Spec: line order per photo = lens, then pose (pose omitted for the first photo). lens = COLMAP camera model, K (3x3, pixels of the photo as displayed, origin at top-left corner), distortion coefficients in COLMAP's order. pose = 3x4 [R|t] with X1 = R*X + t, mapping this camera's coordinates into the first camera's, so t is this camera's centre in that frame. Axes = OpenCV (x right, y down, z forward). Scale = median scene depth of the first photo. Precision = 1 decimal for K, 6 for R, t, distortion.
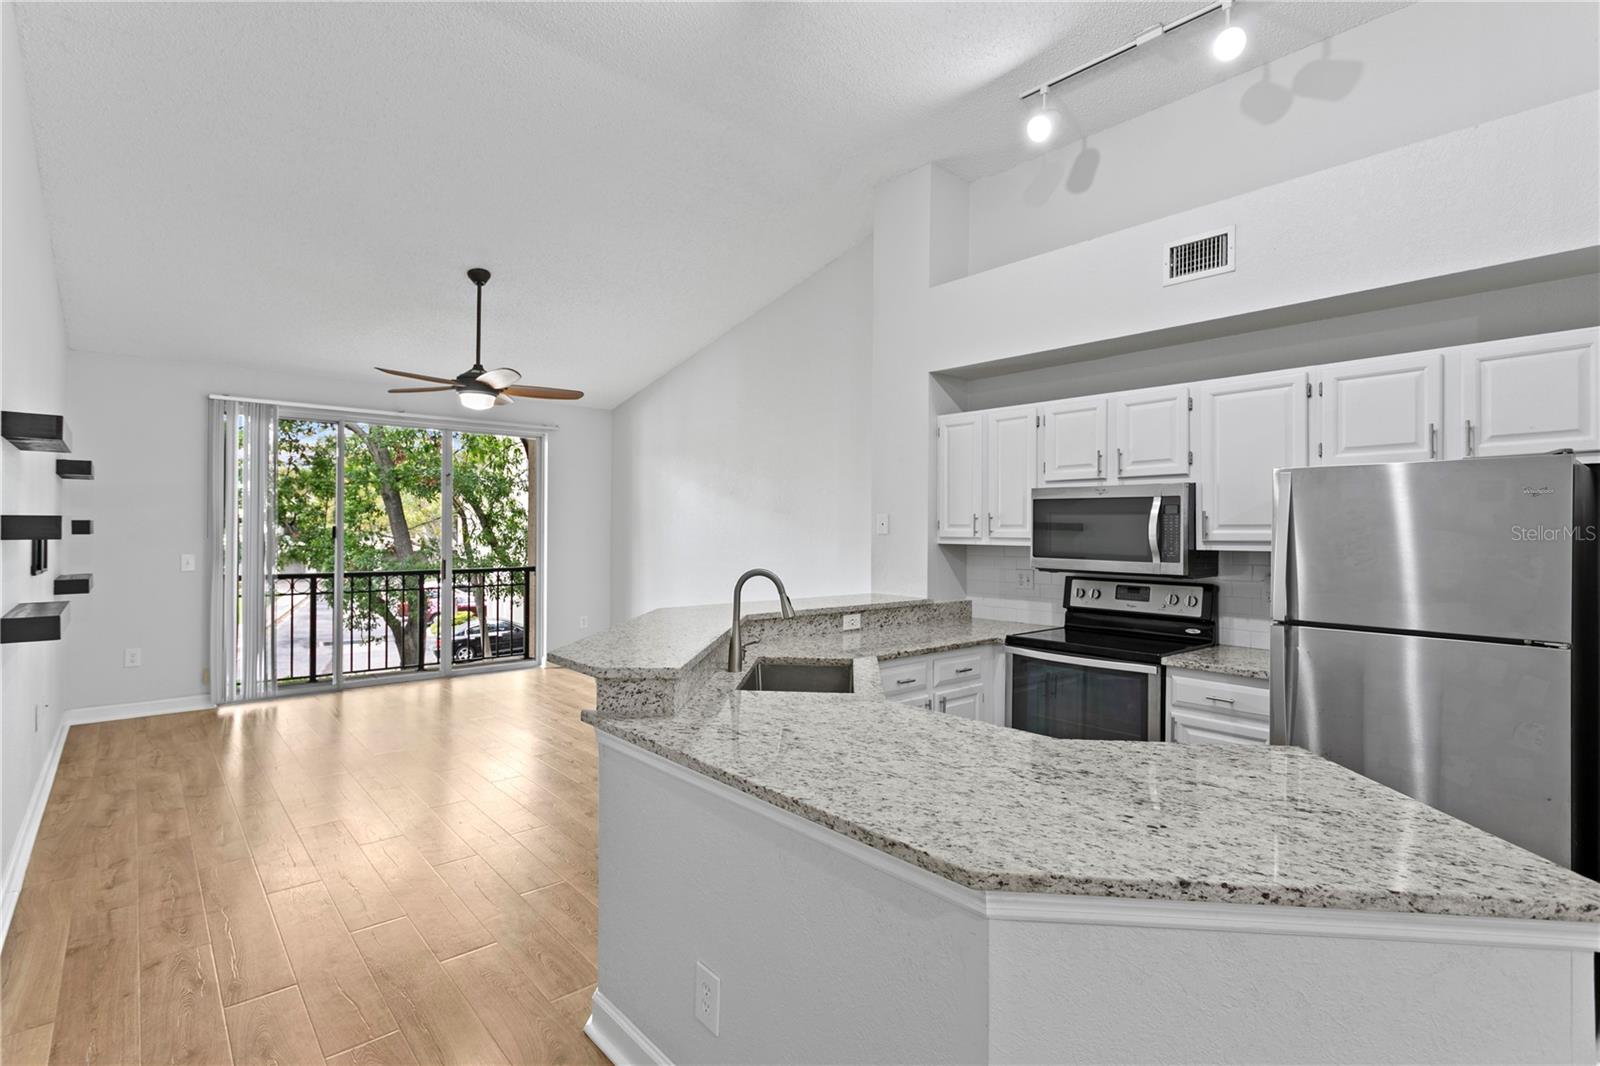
lens RADIAL K [[762.5, 0, 783.3], [0, 762.5, 527.5], [0, 0, 1]] dist [0.003003, 0.000763]
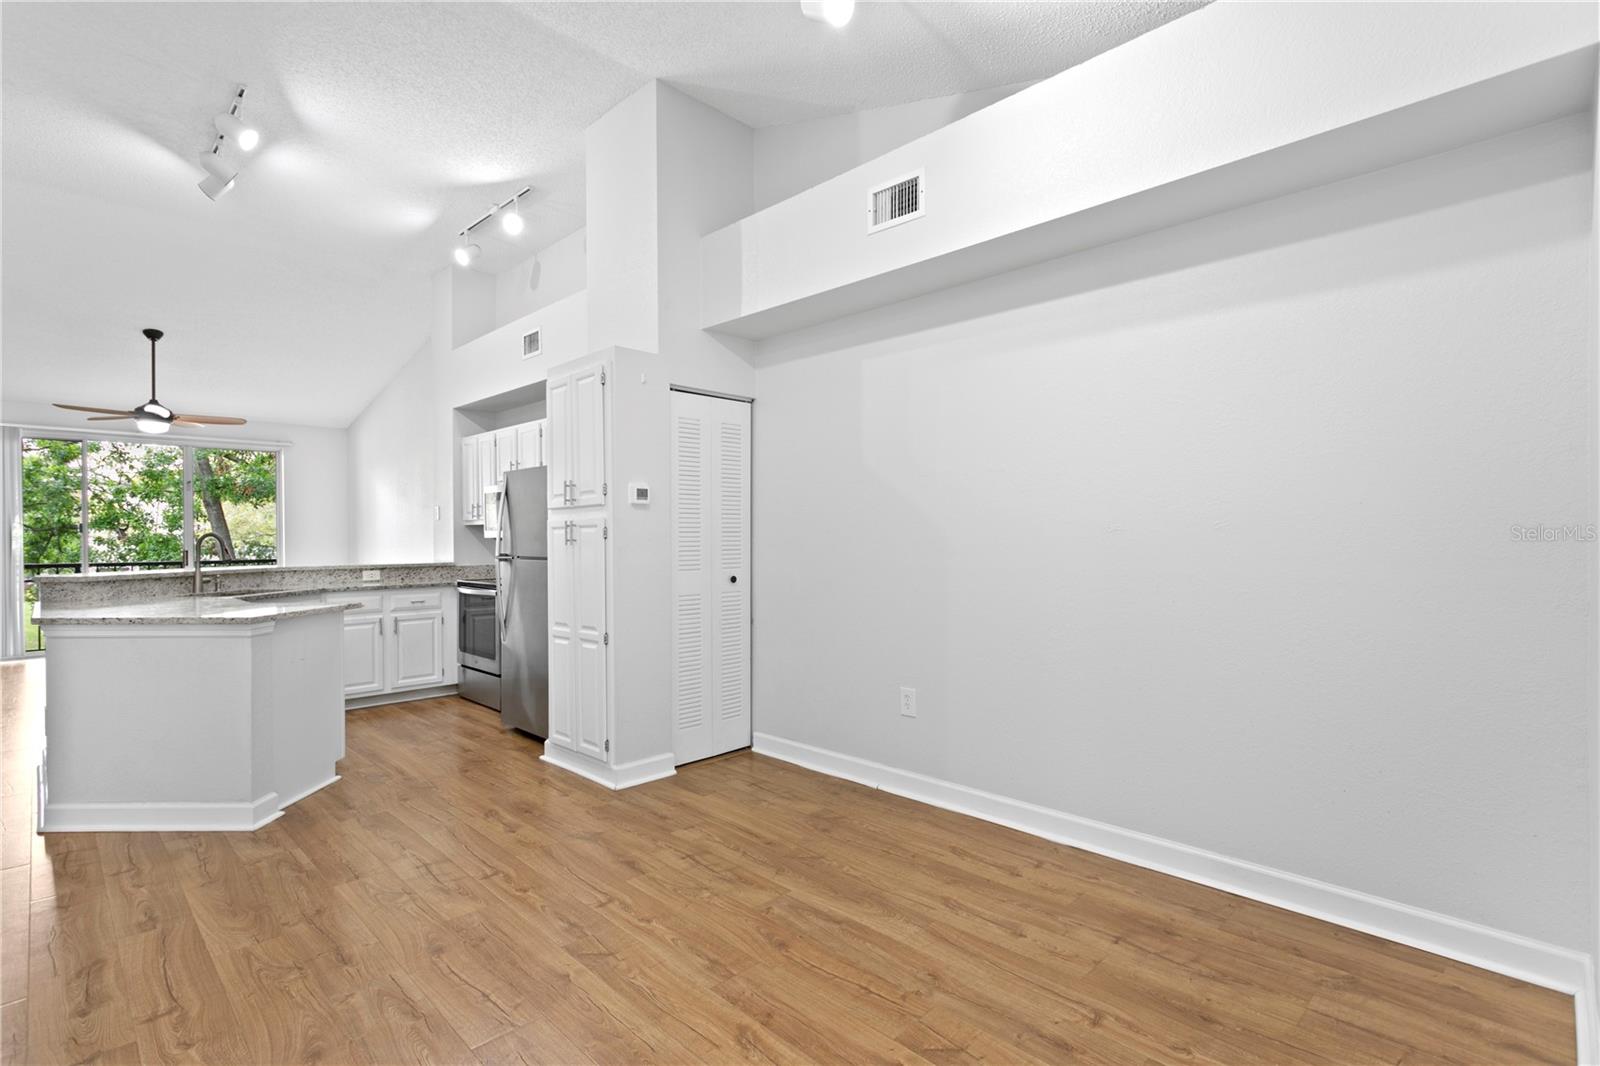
lens RADIAL K [[760.4, 0, 785.9], [0, 760.4, 538.6], [0, 0, 1]] dist [0.002835, 0.000907]
pose [[0.997336, -0.013472, 0.071696, 0.874686], [0.013131, 0.999900, 0.005232, 0.058395], [-0.071759, -0.004277, 0.997413, -0.613476]]
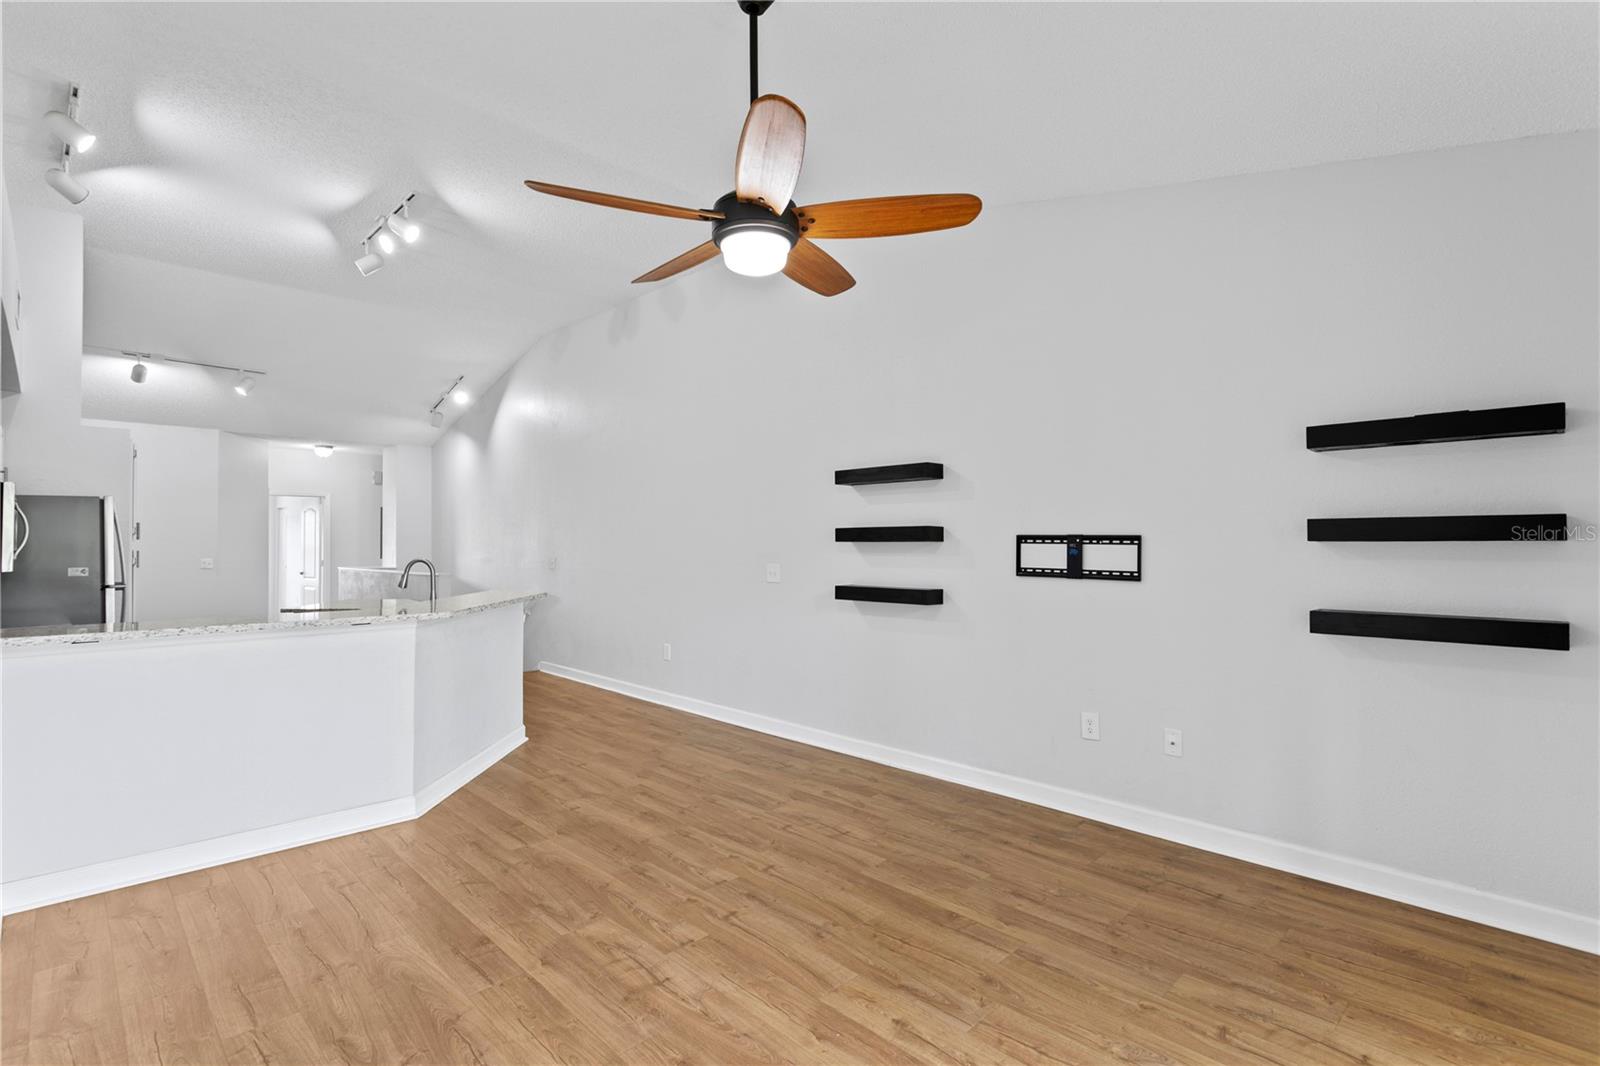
lens RADIAL K [[762.5, 0, 779.4], [0, 762.5, 546.3], [0, 0, 1]] dist [0.002077, 0.000824]
pose [[-0.998657, -0.005284, -0.051533, -0.549230], [-0.005286, 0.999986, -0.000085, 0.020101], [0.051533, 0.000188, -0.998671, 2.056314]]
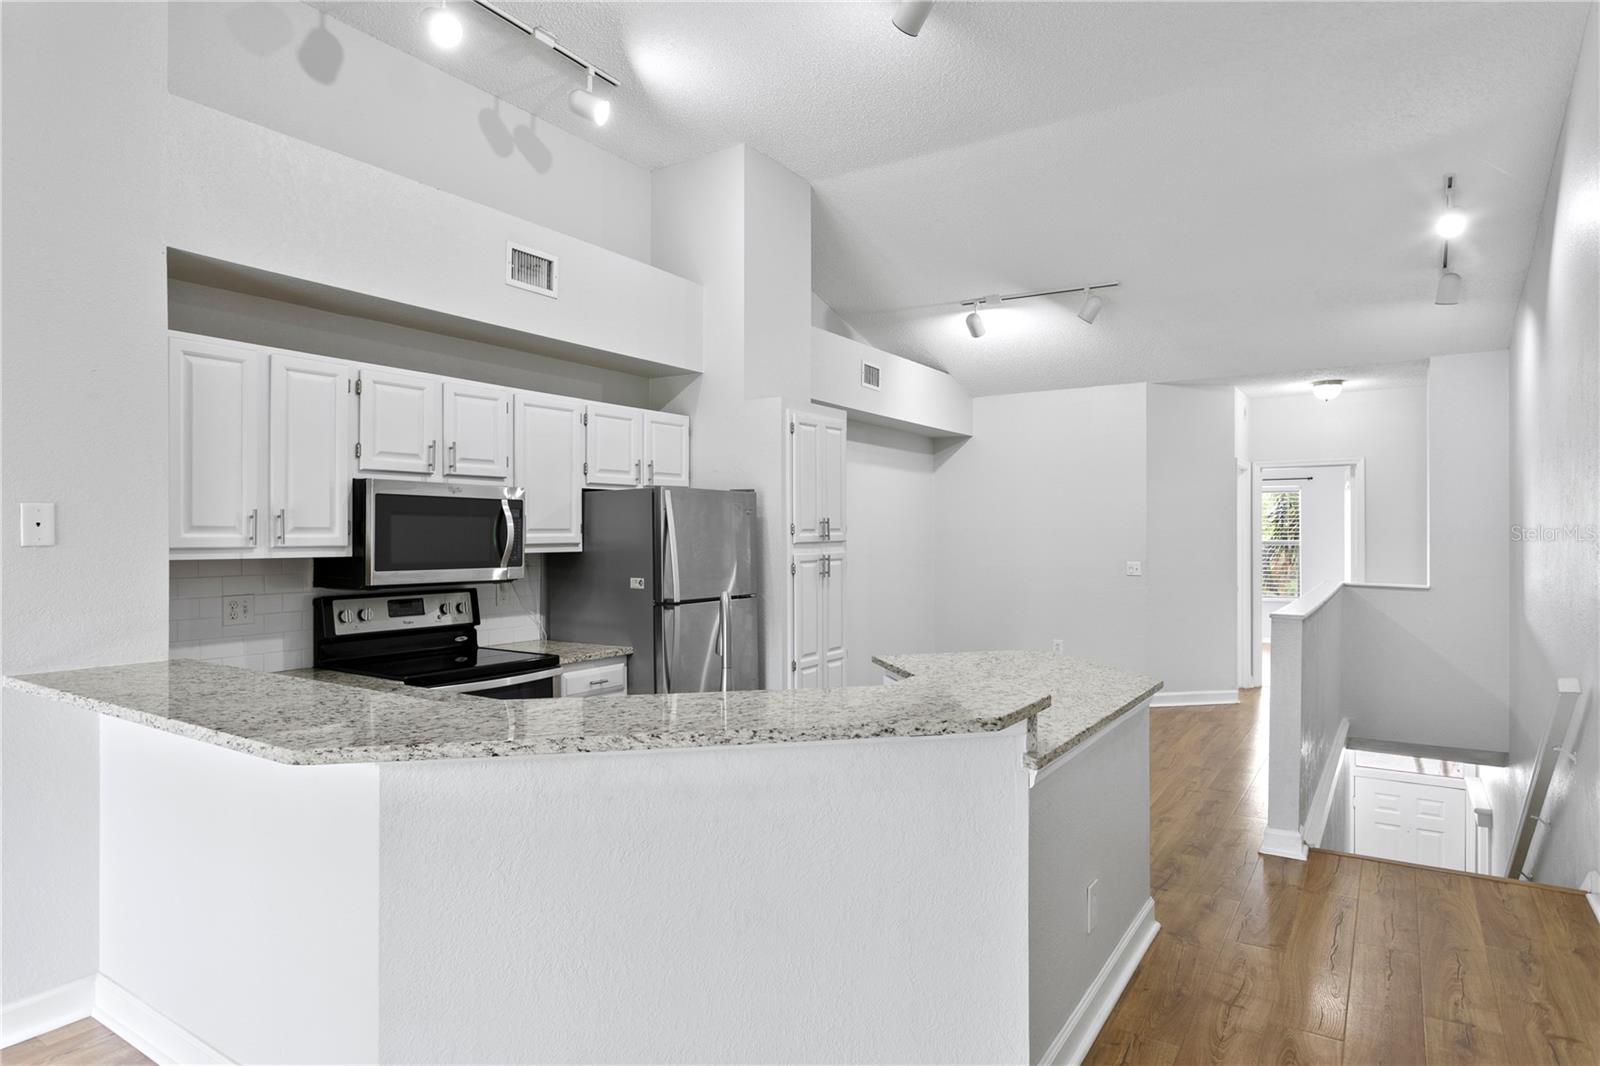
lens RADIAL K [[920.2, 0, 778.1], [0, 920.2, 539.9], [0, 0, 1]] dist [-0.006767, 0.002805]
pose [[-0.268988, -0.010792, 0.963083, -0.681865], [-0.002951, 0.999942, 0.010381, -0.002233], [-0.963139, -0.000050, -0.269004, 0.918213]]
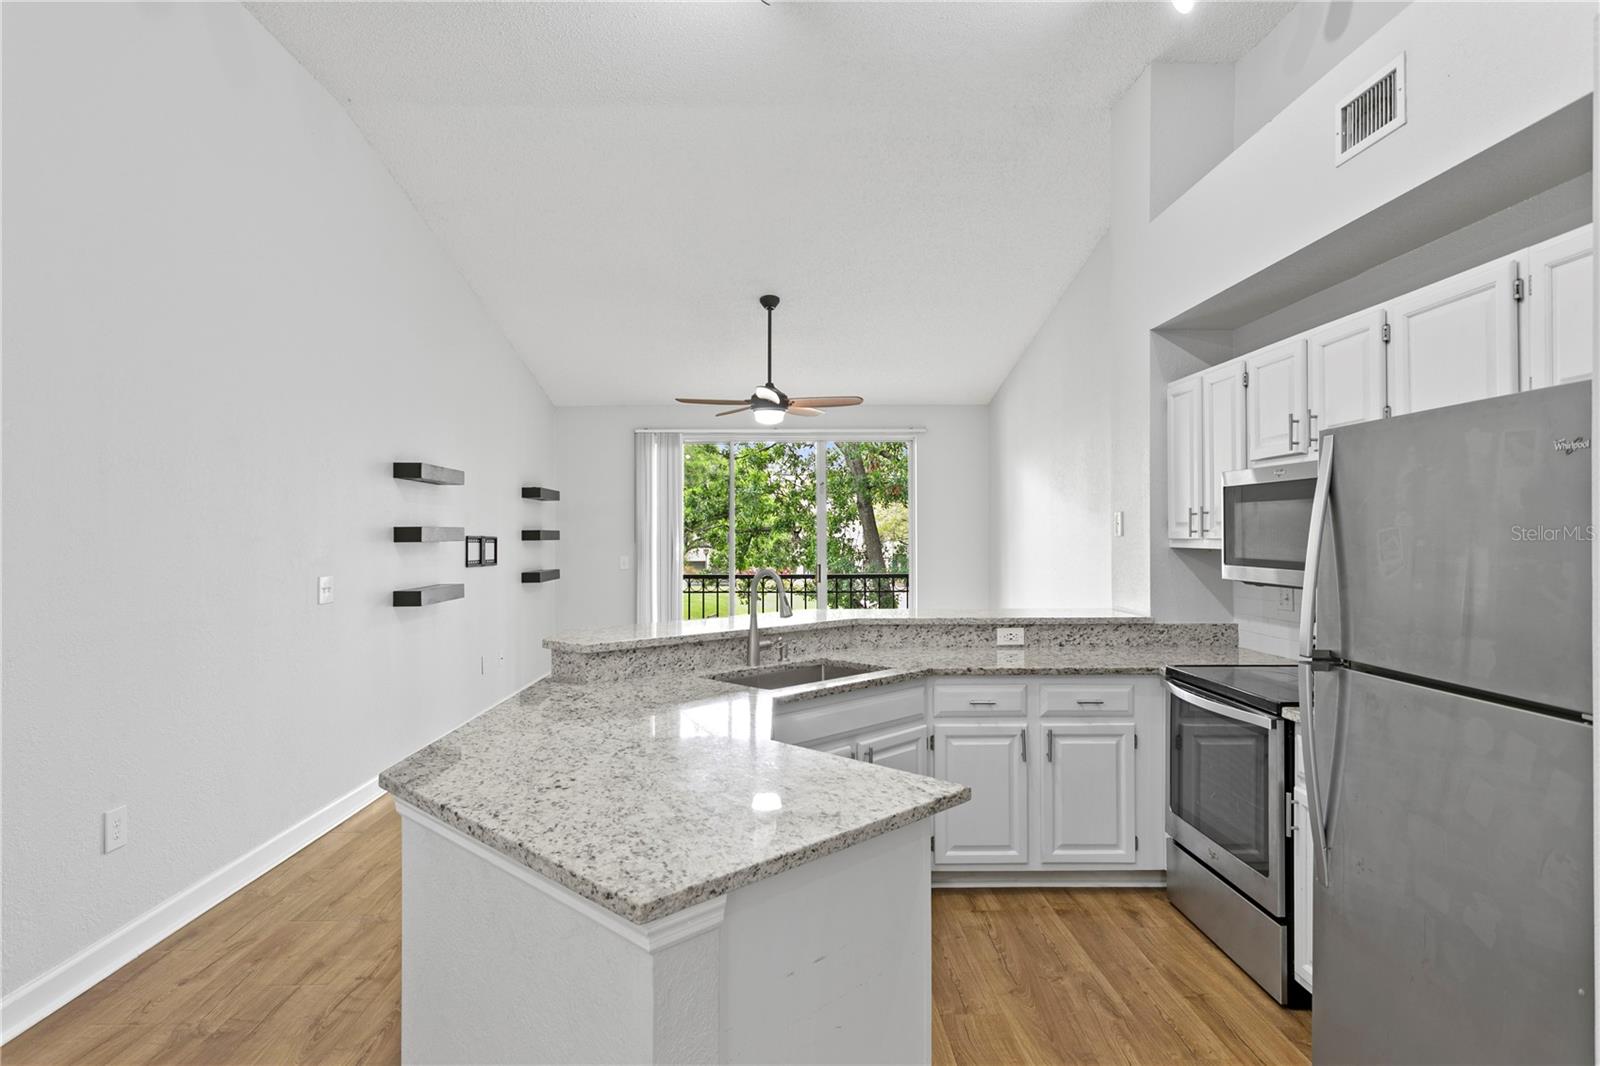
lens RADIAL K [[871.7, 0, 785.3], [0, 871.7, 532.8], [0, 0, 1]] dist [0.007350, 0.002236]
pose [[0.769041, -0.010070, -0.639120, 0.576538], [0.009019, 0.999947, -0.004902, 0.008877], [0.639136, -0.001994, 0.769091, 0.079932]]
